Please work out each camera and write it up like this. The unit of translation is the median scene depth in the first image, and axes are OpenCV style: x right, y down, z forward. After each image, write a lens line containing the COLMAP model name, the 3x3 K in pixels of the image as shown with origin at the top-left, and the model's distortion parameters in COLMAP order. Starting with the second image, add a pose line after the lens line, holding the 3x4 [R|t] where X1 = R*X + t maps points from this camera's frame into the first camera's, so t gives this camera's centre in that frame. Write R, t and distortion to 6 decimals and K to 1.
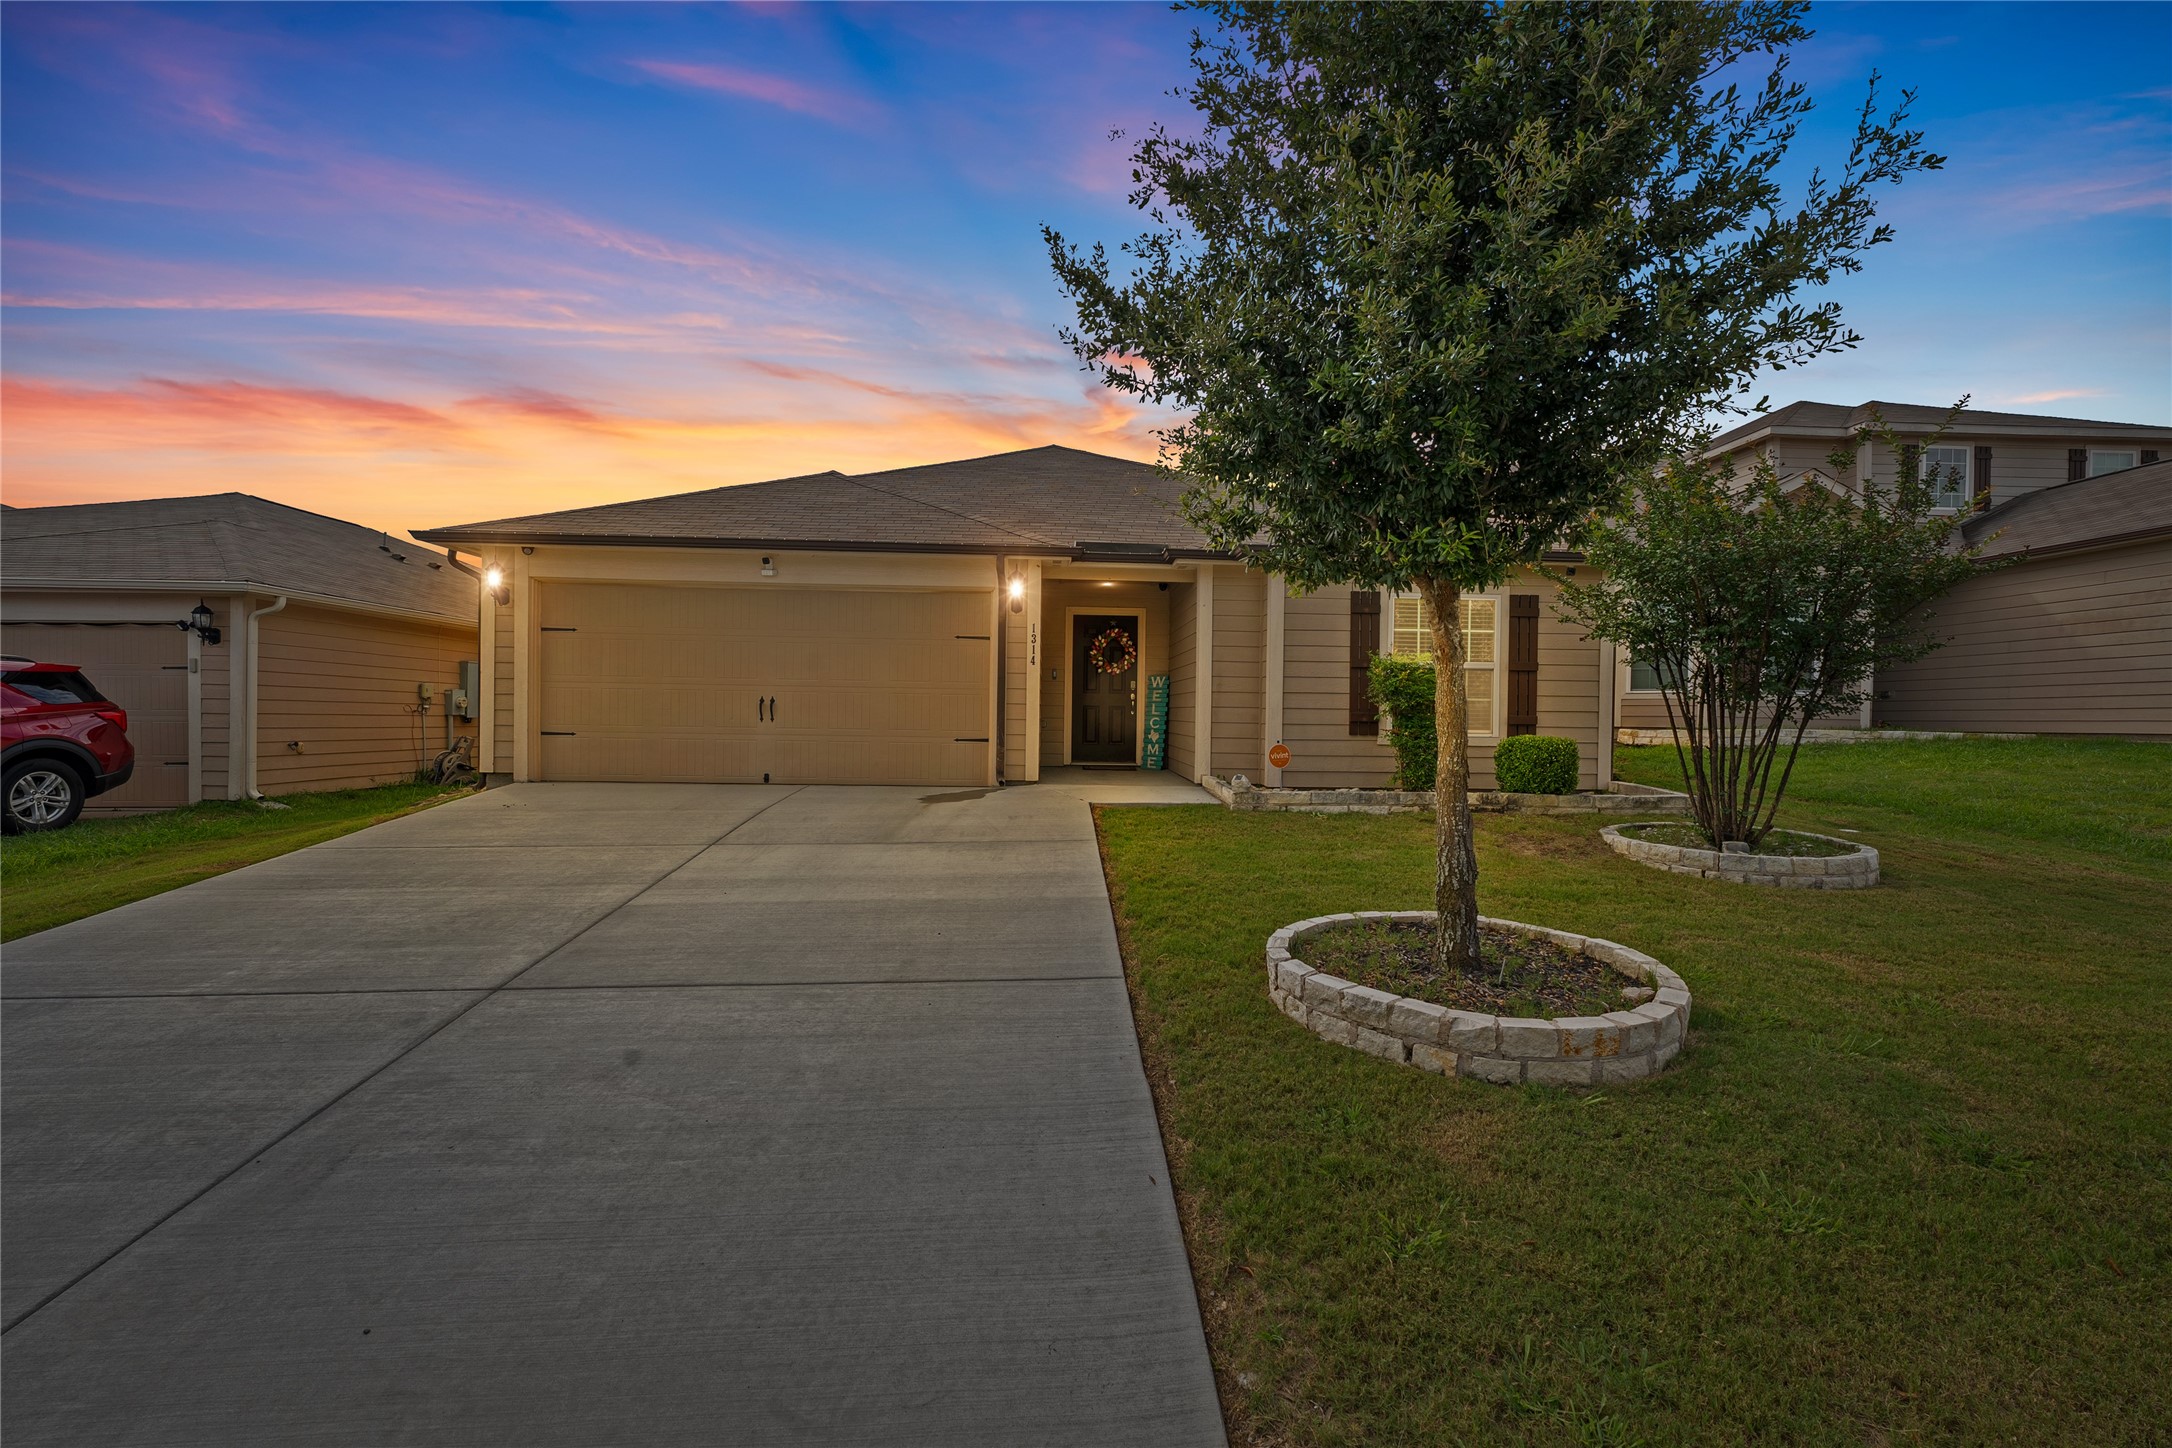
lens RADIAL K [[884.7, 0, 1081.1], [0, 884.7, 690.4], [0, 0, 1]] dist [-0.001369, -0.000317]
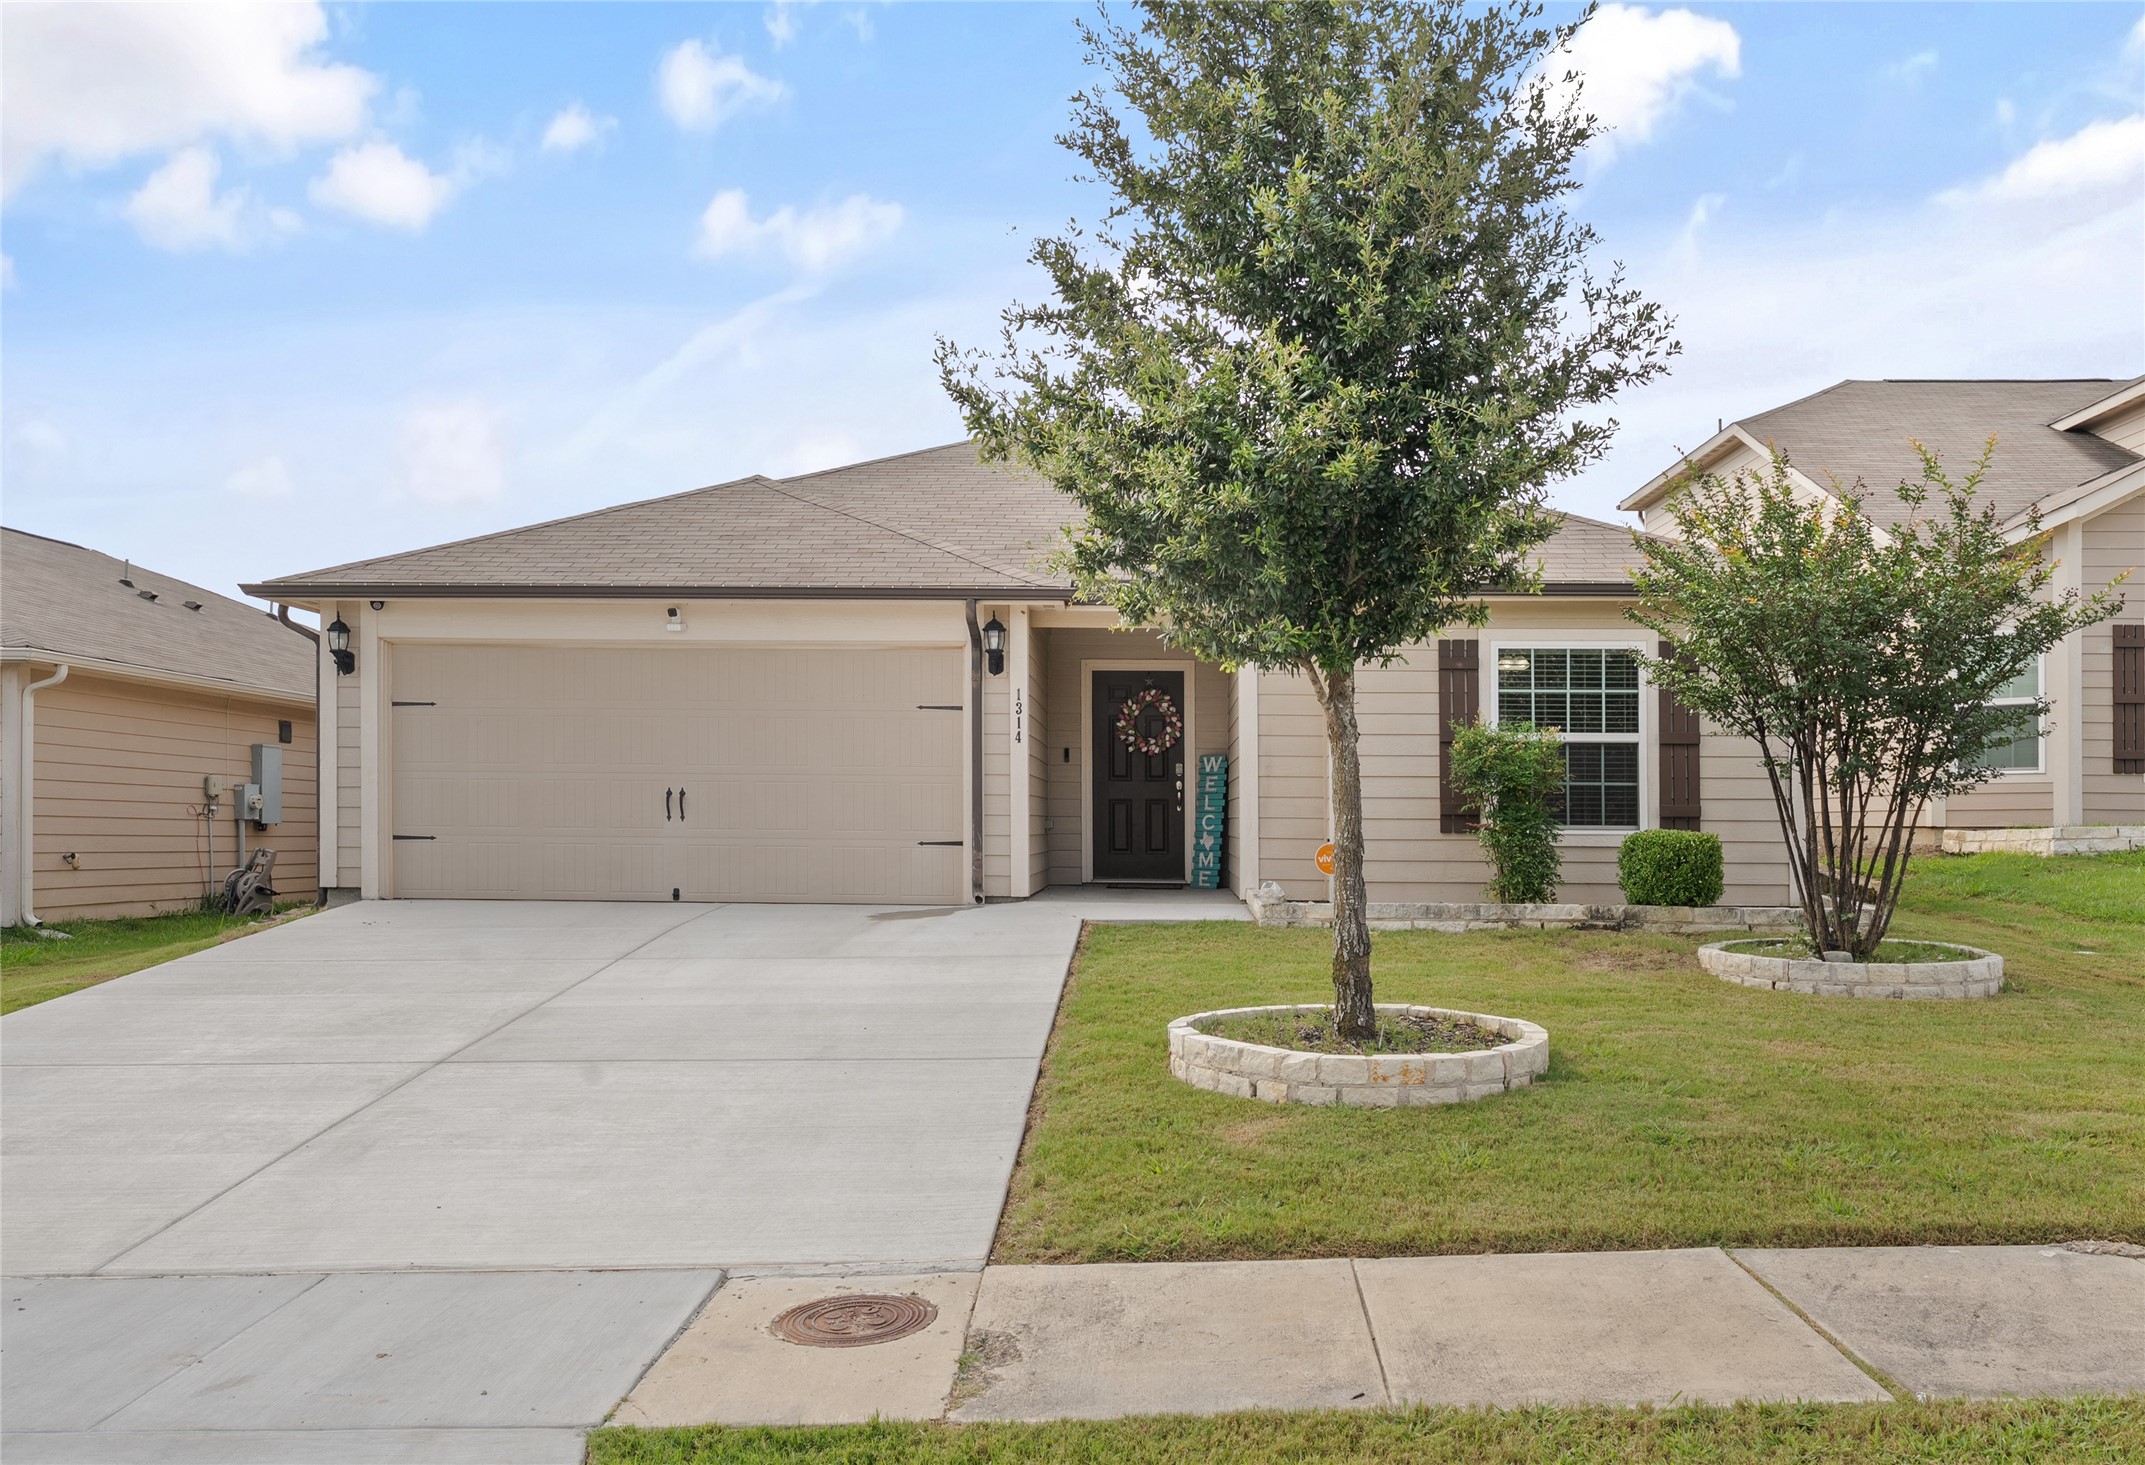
lens RADIAL K [[1597.6, 0, 1078.6], [0, 1597.6, 803.3], [0, 0, 1]] dist [0.005038, 0.000600]
pose [[0.996529, -0.007445, -0.082915, 0.109944], [0.008467, 0.999892, 0.011982, 0.006860], [0.082817, -0.012642, 0.996485, -0.357850]]
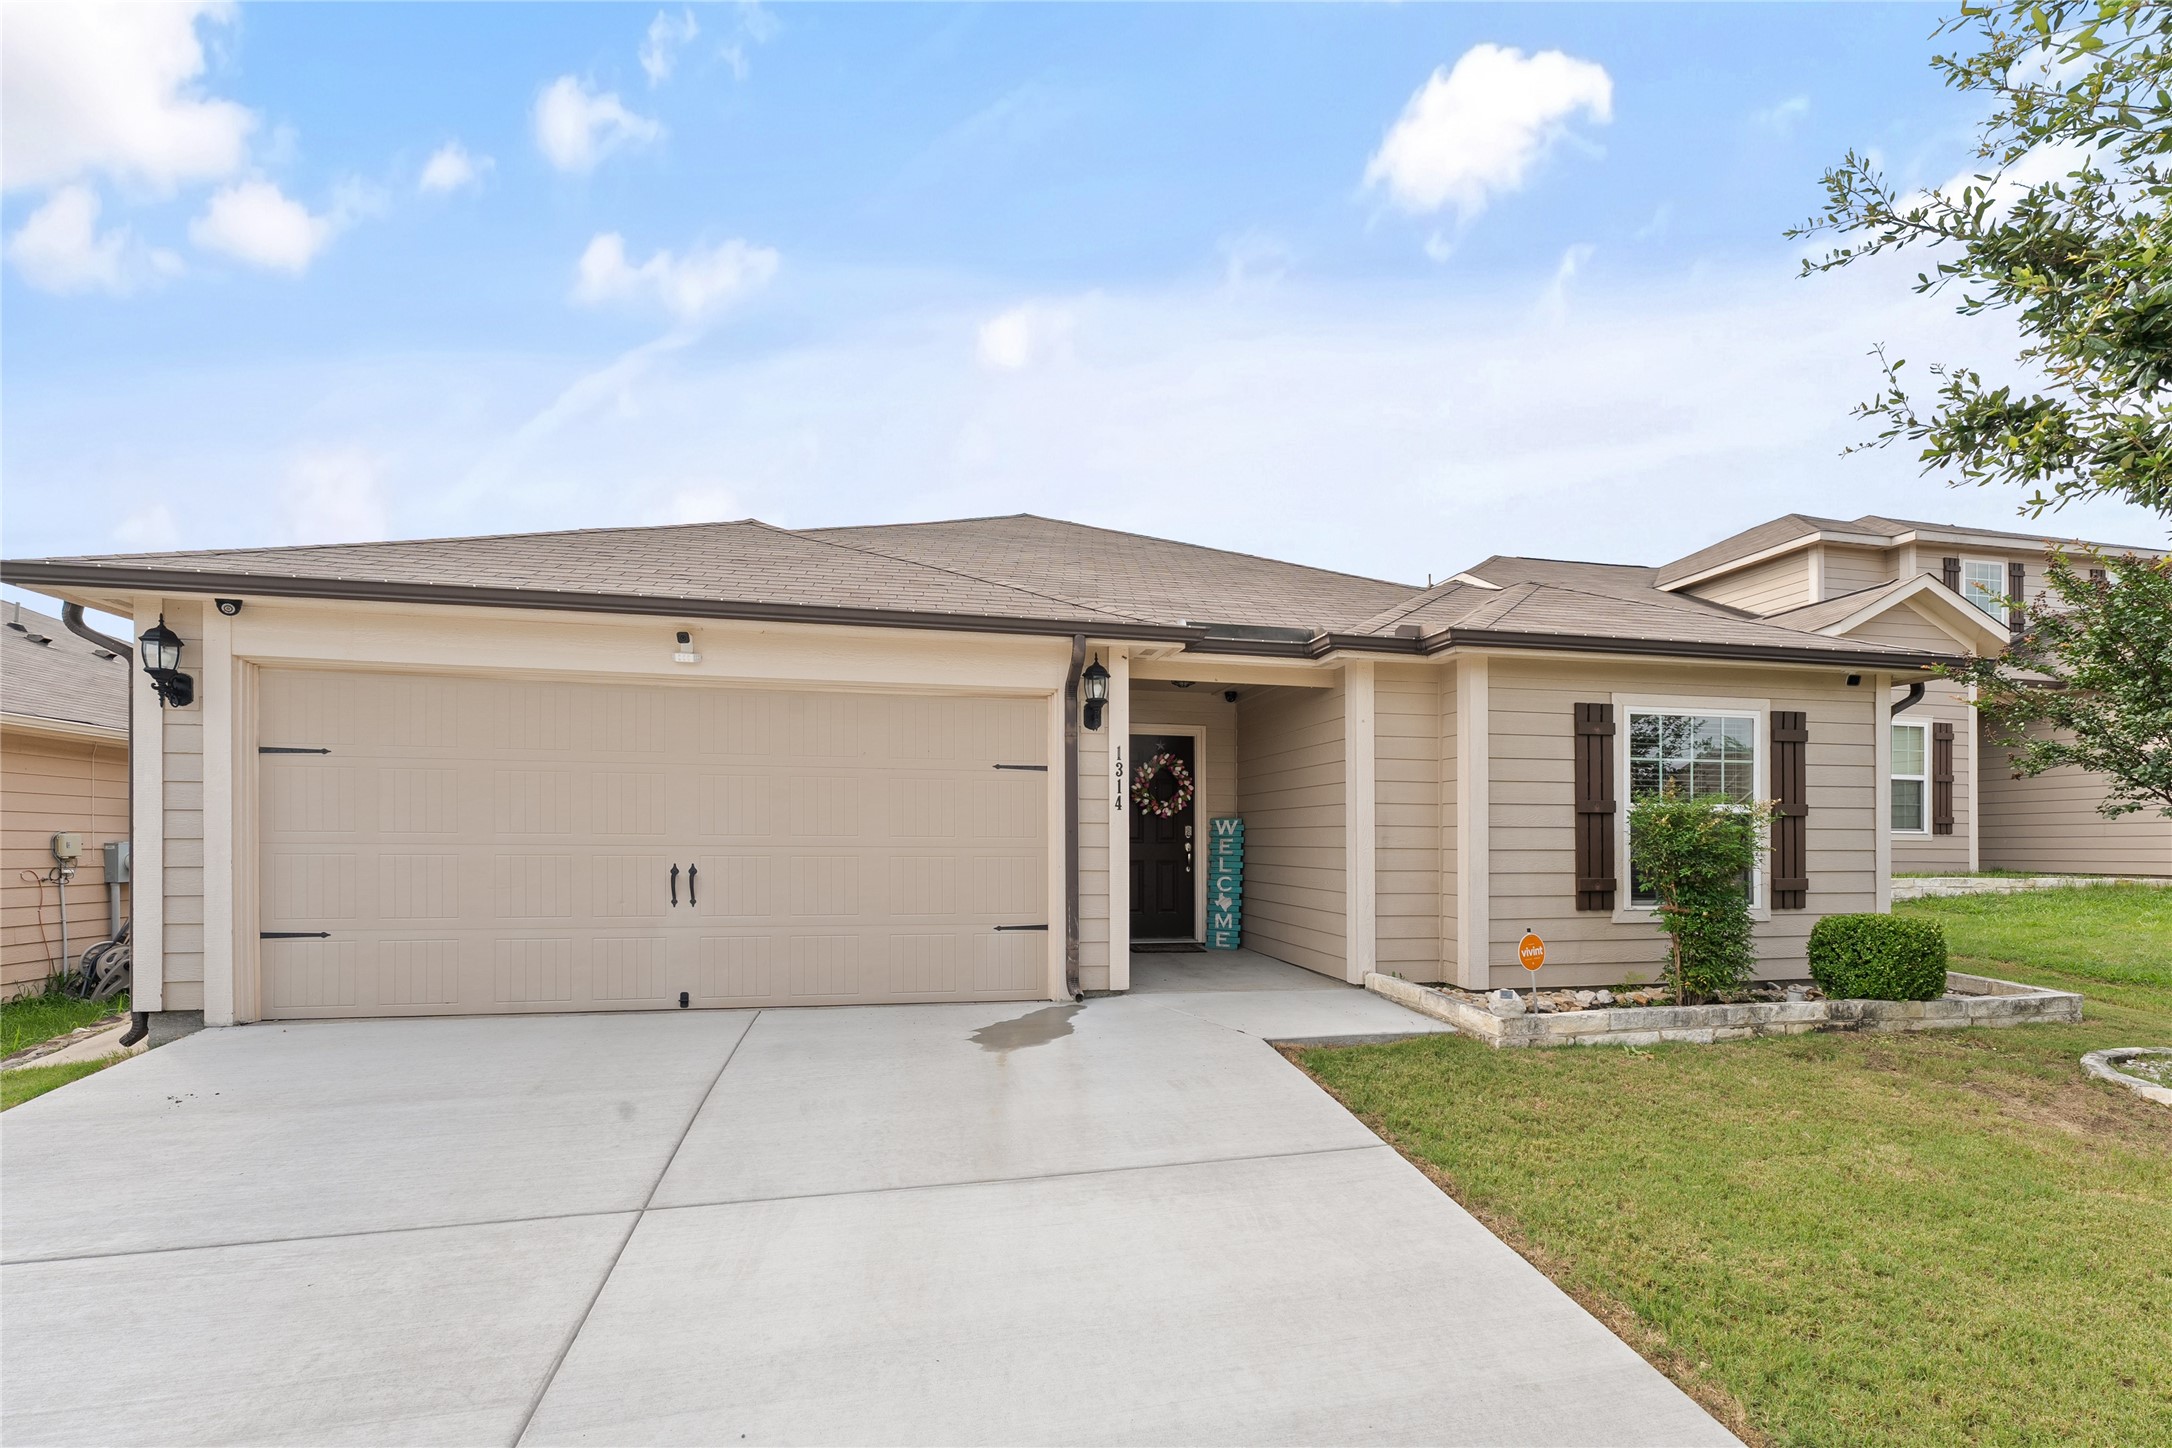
lens RADIAL K [[934.3, 0, 1090.2], [0, 934.3, 823.7], [0, 0, 1]] dist [-0.002574, 0.000032]
pose [[0.987496, -0.006164, 0.157521, -0.185064], [0.004861, 0.999951, 0.008656, -0.025289], [-0.157566, -0.007782, 0.987478, 0.335834]]
